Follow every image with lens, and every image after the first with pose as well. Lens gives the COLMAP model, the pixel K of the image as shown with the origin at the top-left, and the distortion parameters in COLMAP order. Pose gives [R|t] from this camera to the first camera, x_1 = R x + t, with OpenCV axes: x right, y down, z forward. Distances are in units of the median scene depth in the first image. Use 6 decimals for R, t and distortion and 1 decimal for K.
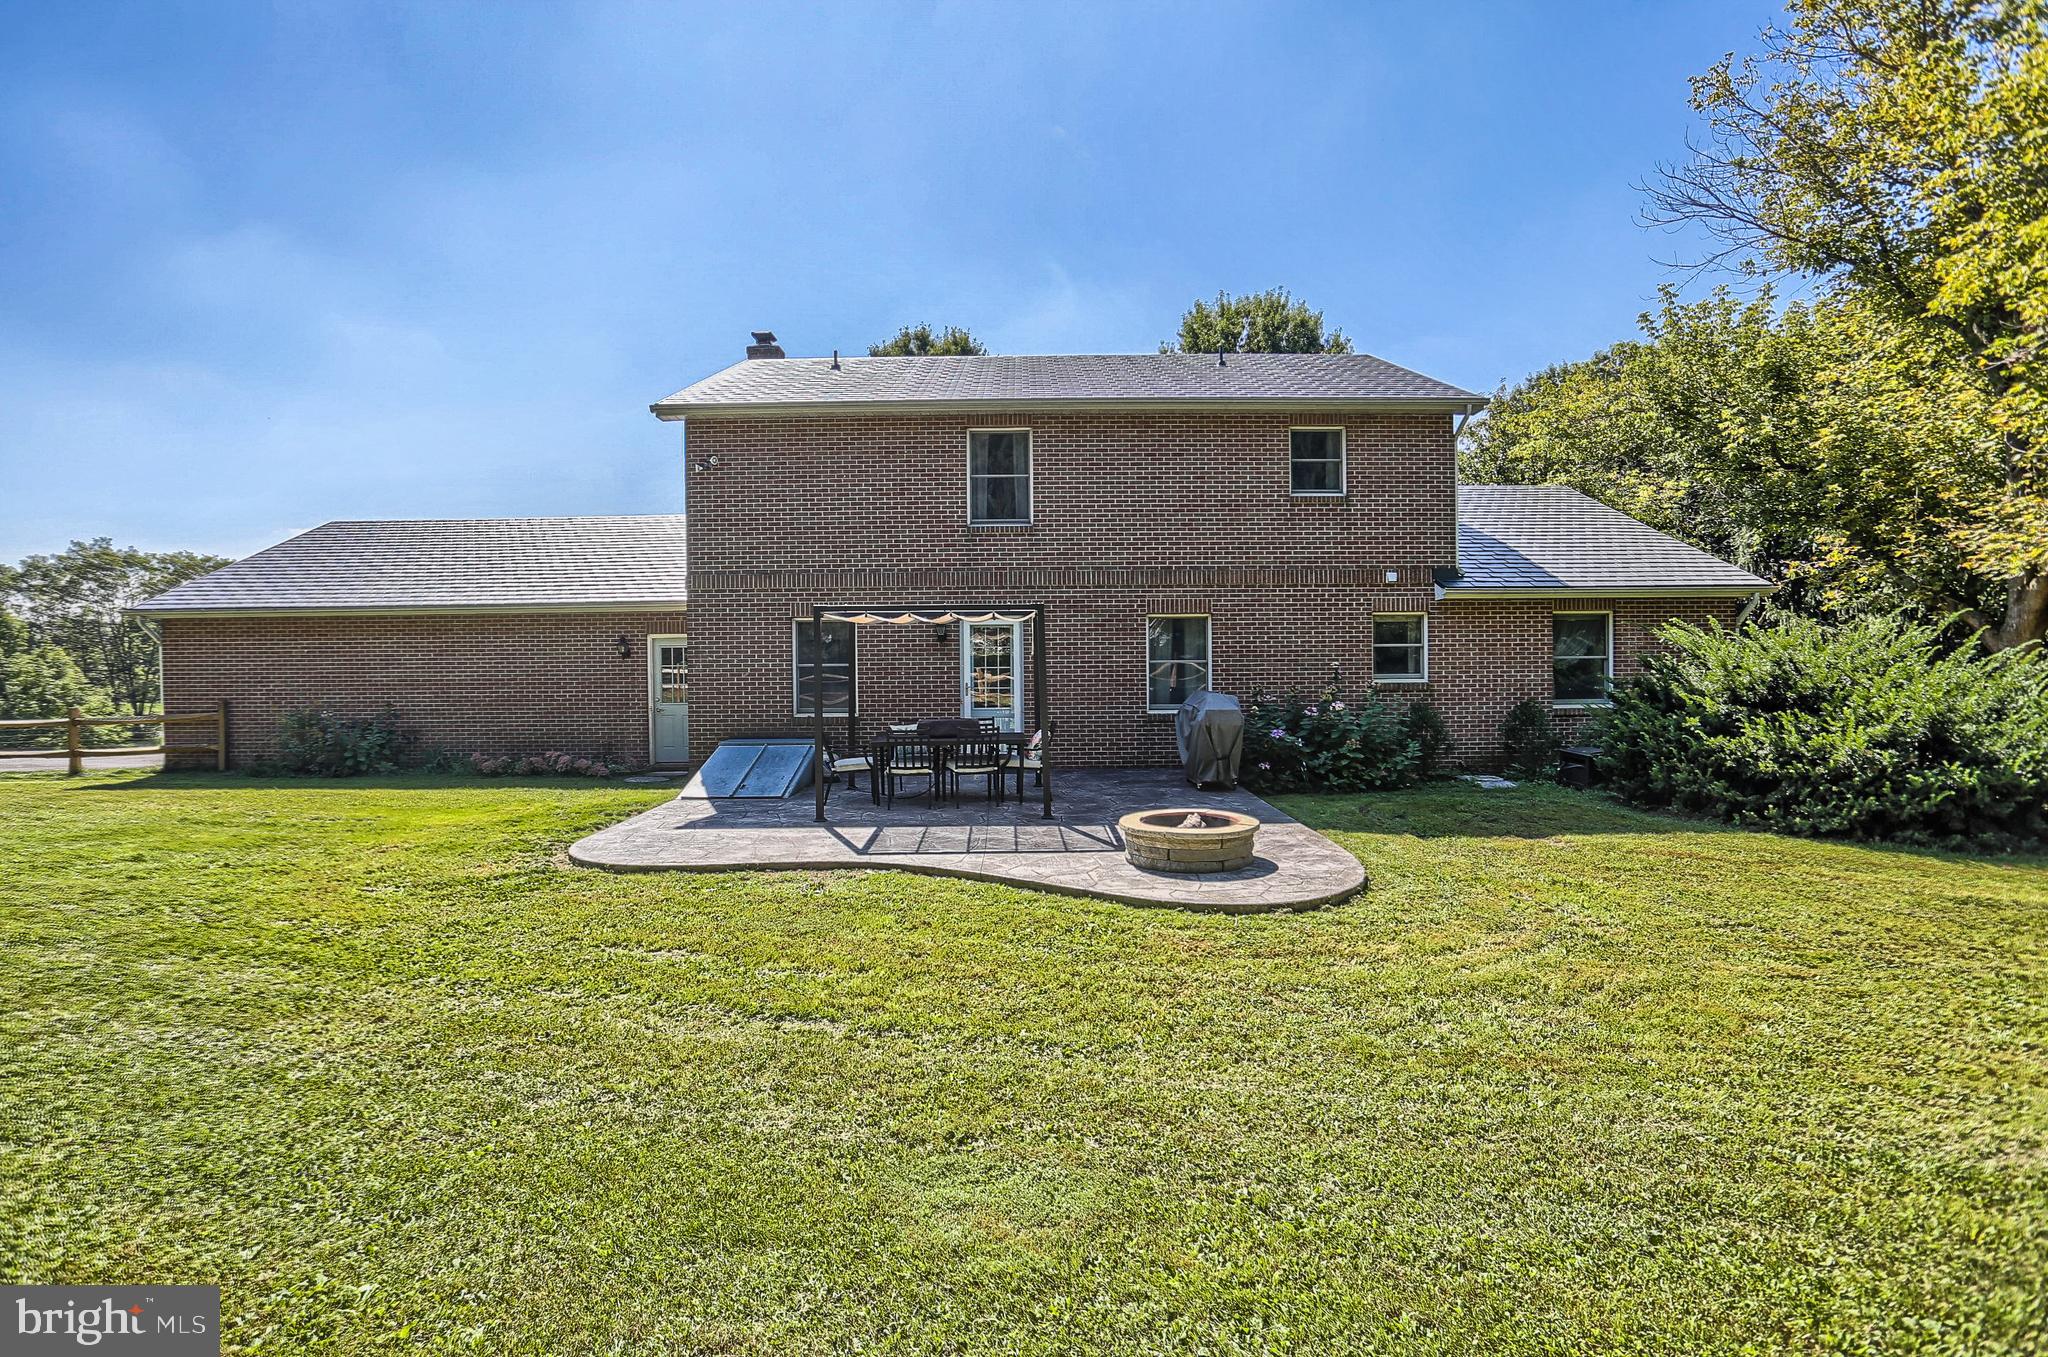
lens RADIAL K [[983.5, 0, 1024.0], [0, 983.5, 678.5], [0, 0, 1]] dist [-0.026088, -0.000103]
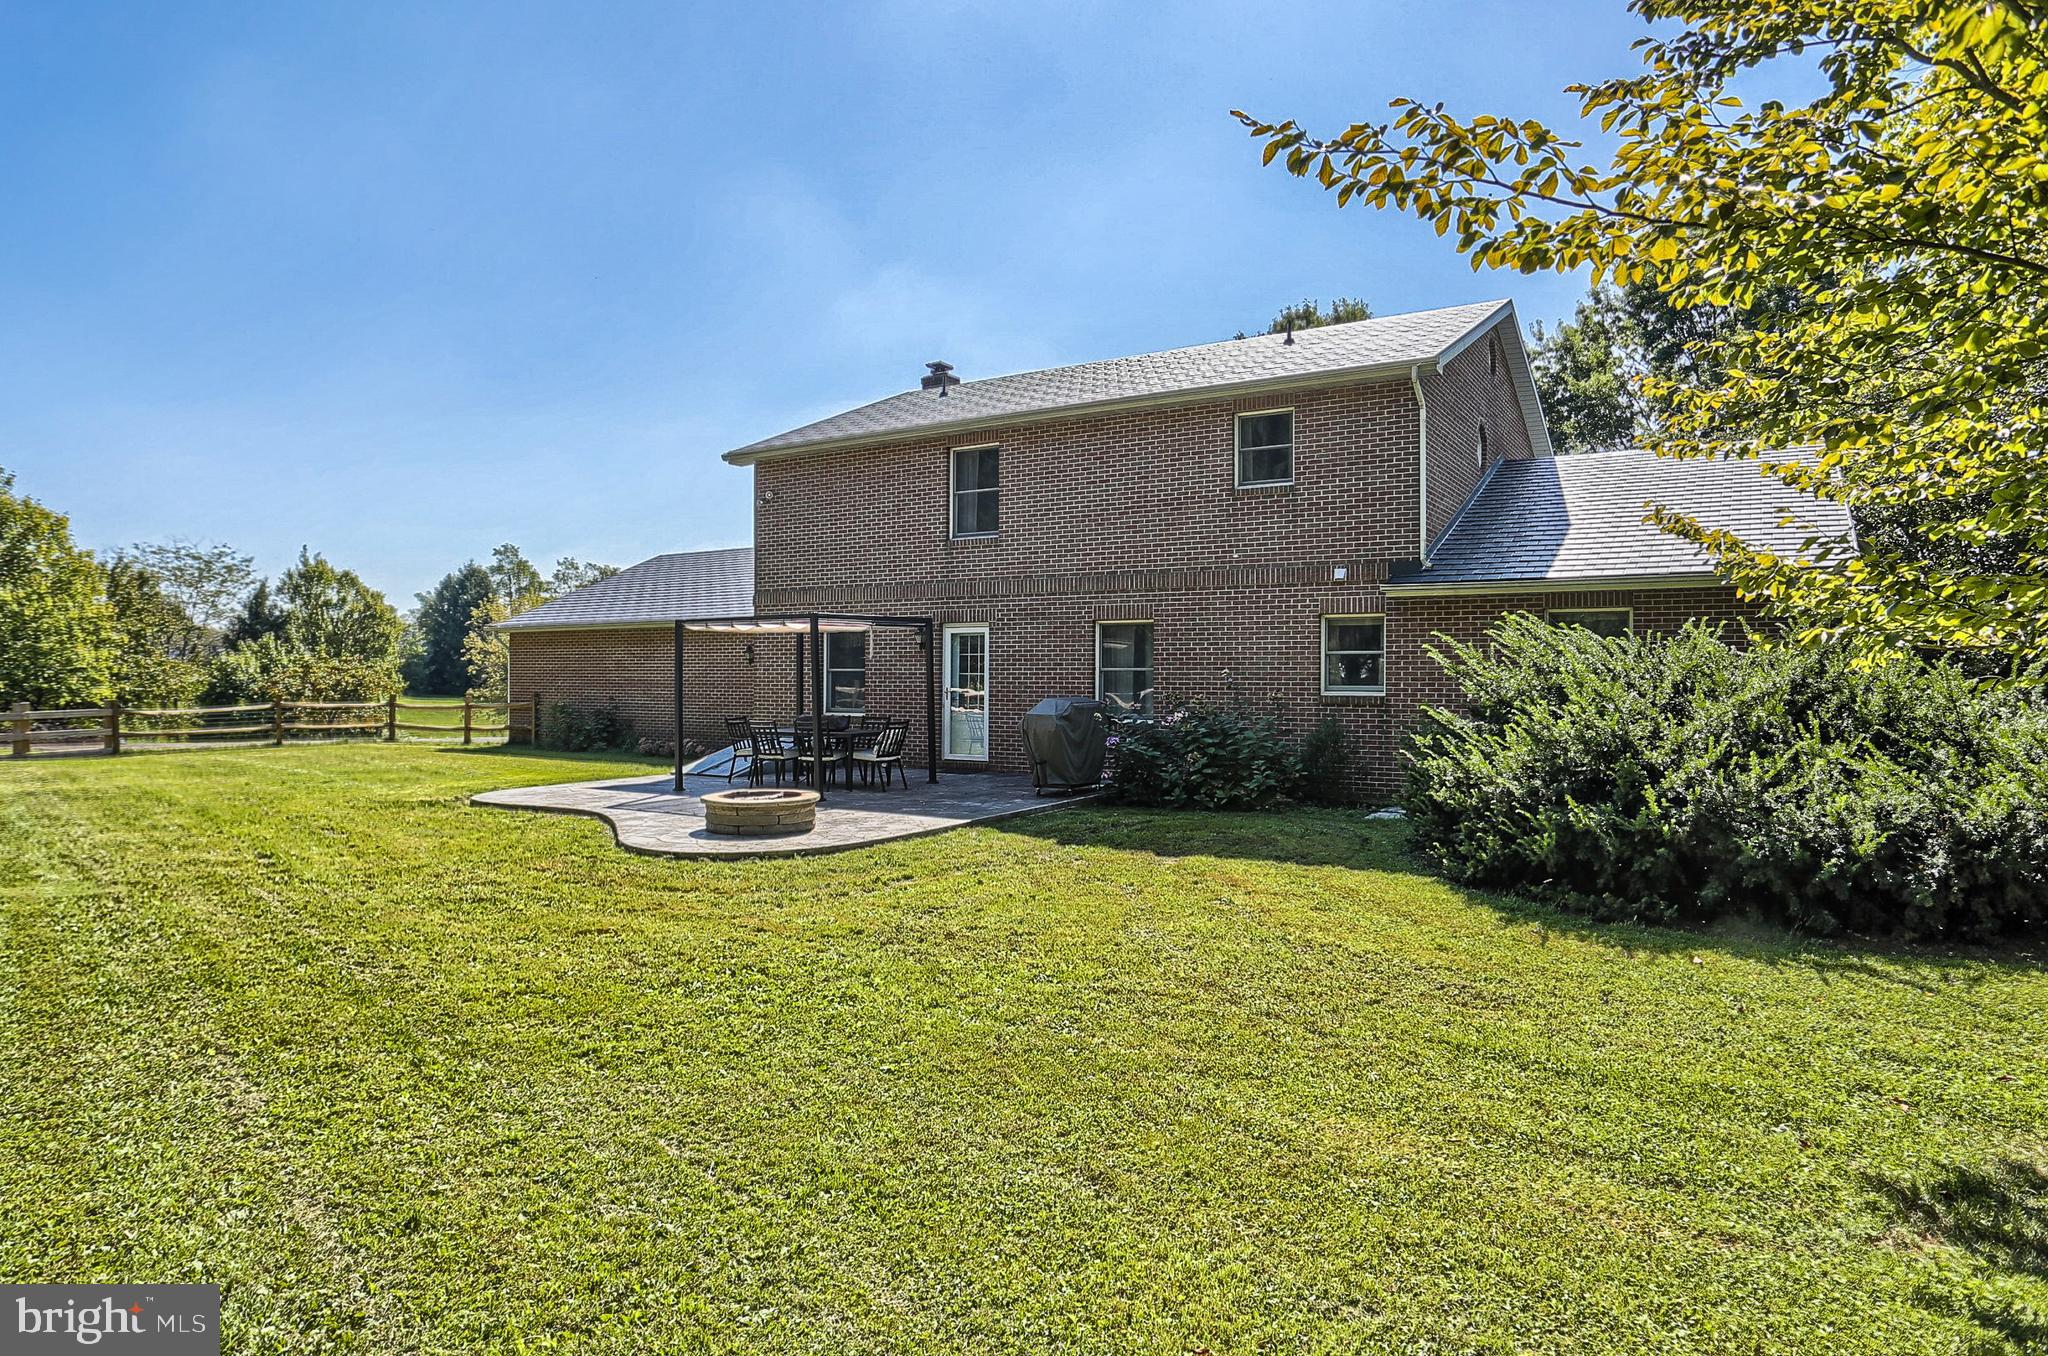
lens RADIAL K [[1144.4, 0, 996.3], [0, 1144.4, 673.1], [0, 0, 1]] dist [-0.023399, -0.000039]
pose [[0.846560, 0.010304, -0.532194, 0.648966], [-0.023646, 0.999554, -0.018260, 0.009651], [0.531769, 0.028043, 0.846425, -0.013365]]
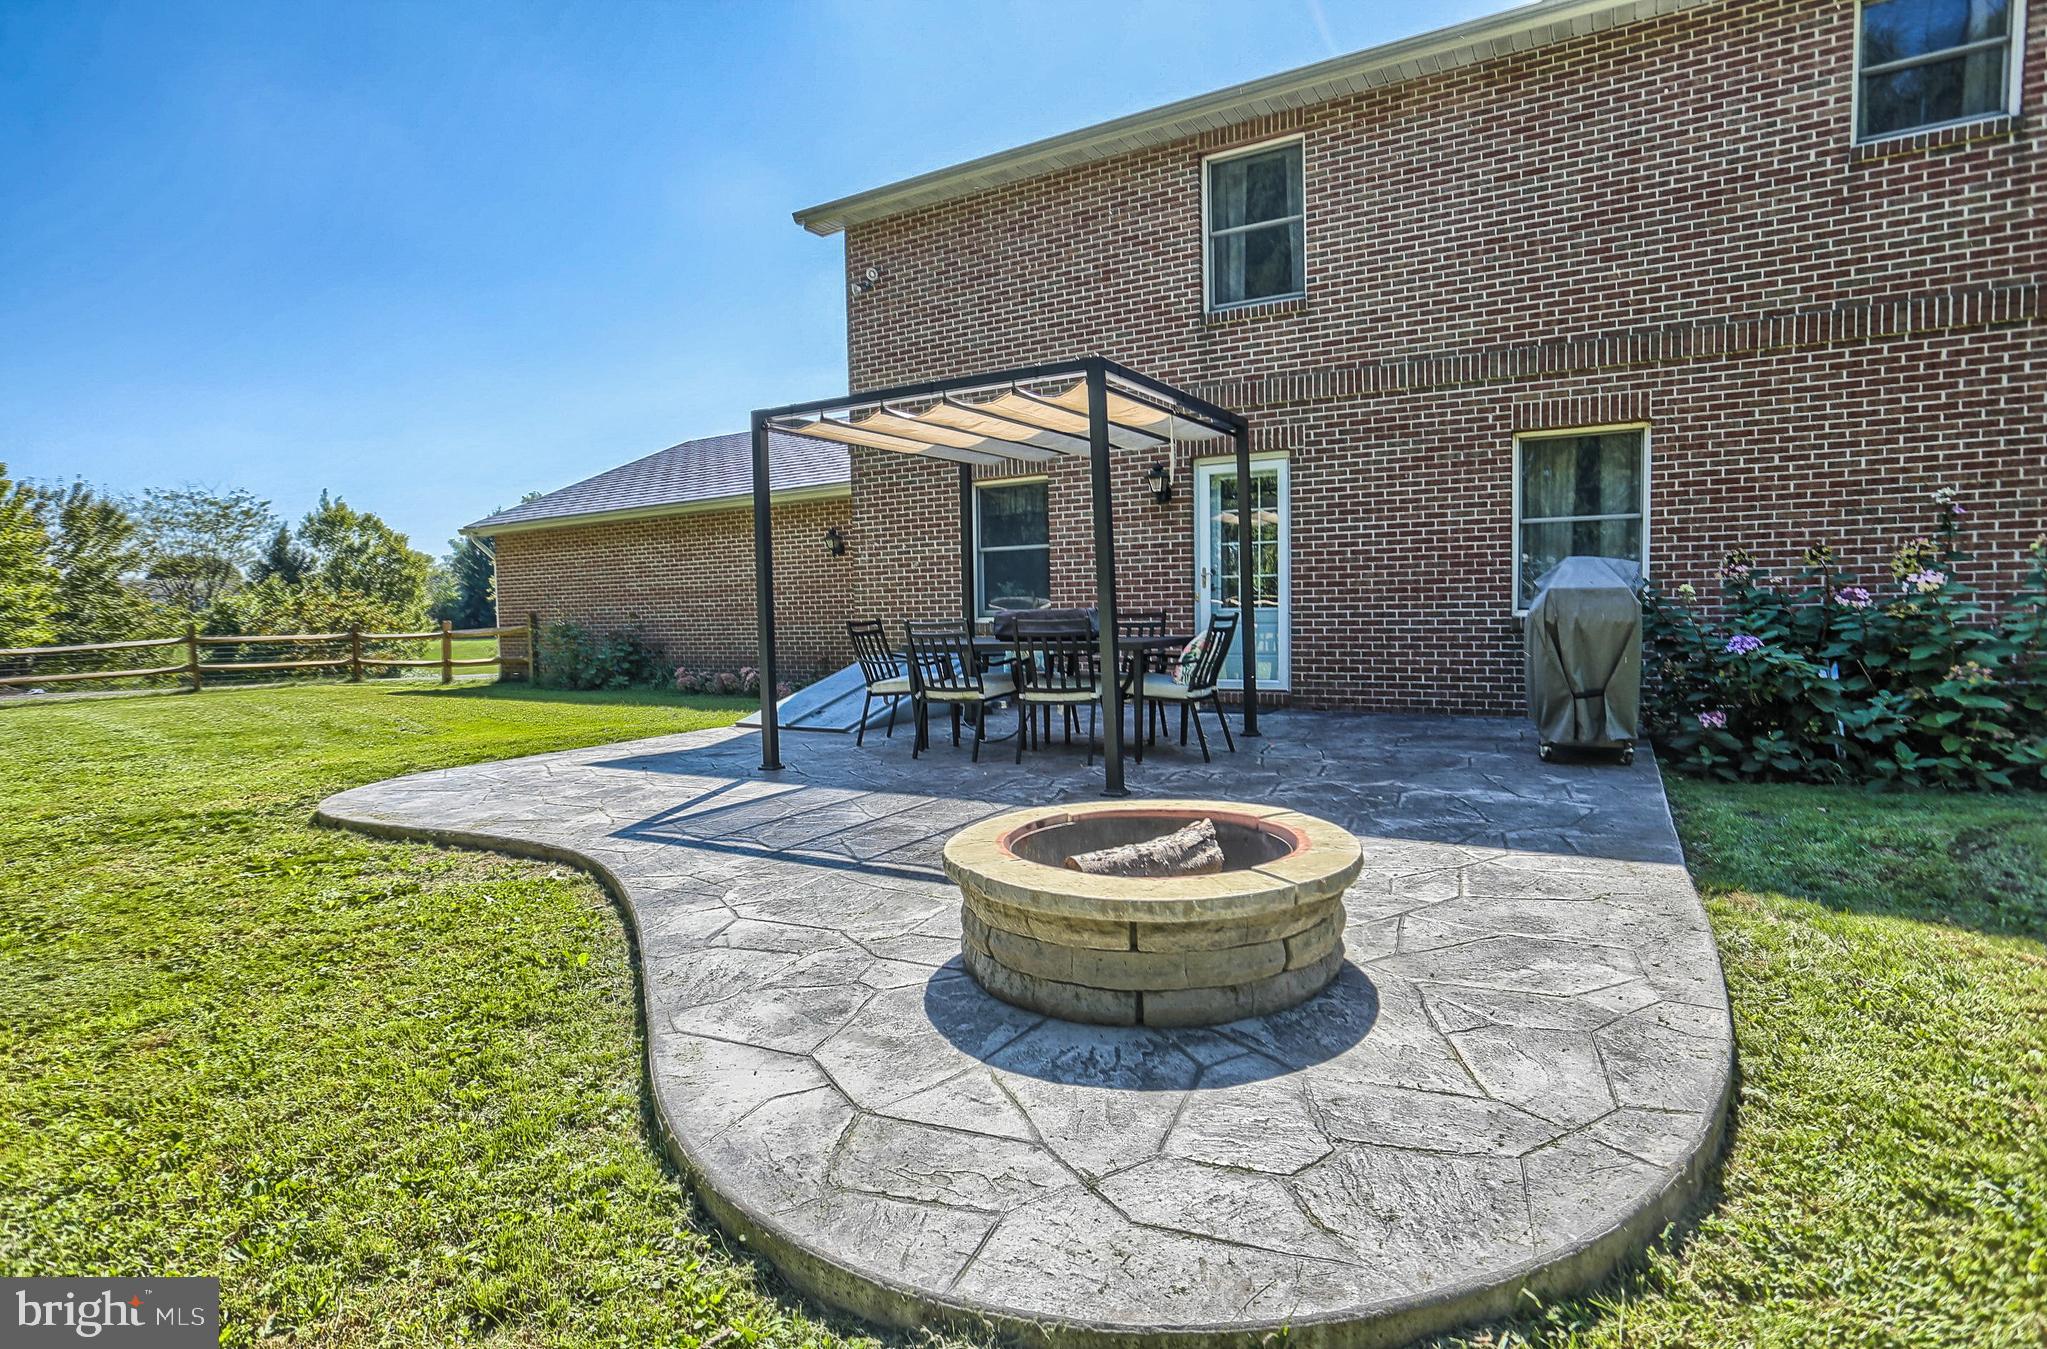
lens RADIAL K [[1036.7, 0, 1023.5], [0, 1036.7, 674.5], [0, 0, 1]] dist [-0.063621, 0.033041]
pose [[0.863635, 0.024424, -0.503526, 0.177789], [-0.001133, 0.998917, 0.046511, 0.041471], [0.504117, -0.039599, 0.862727, 0.379072]]
